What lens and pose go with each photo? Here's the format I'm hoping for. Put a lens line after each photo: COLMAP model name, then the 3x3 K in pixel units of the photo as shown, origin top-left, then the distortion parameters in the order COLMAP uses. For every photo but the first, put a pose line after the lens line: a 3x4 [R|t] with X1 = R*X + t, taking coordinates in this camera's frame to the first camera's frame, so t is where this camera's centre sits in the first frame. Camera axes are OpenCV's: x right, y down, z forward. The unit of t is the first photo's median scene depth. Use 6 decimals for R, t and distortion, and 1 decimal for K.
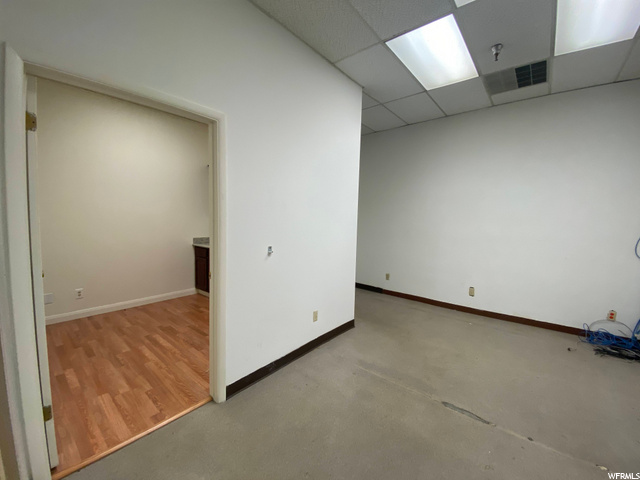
lens RADIAL K [[257.8, 0, 320.6], [0, 257.8, 239.0], [0, 0, 1]] dist [-0.001997, -0.009287]
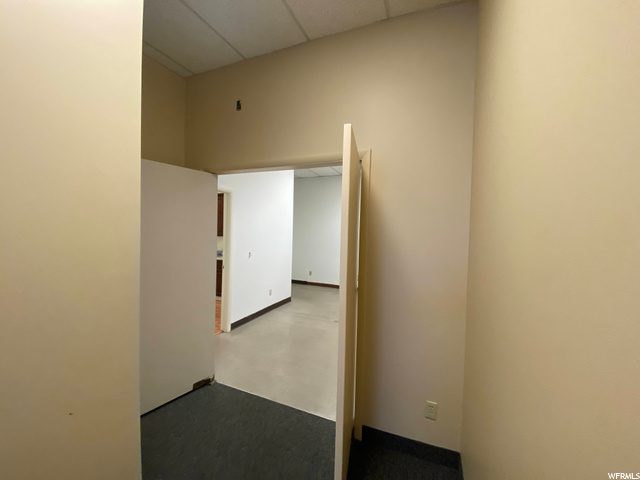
lens RADIAL K [[257.8, 0, 320.4], [0, 257.8, 239.2], [0, 0, 1]] dist [-0.001997, -0.009287]
pose [[0.958089, -0.001747, 0.286467, -0.196539], [0.012171, 0.999327, -0.034611, 0.001810], [-0.286213, 0.036647, 0.957465, -0.792864]]
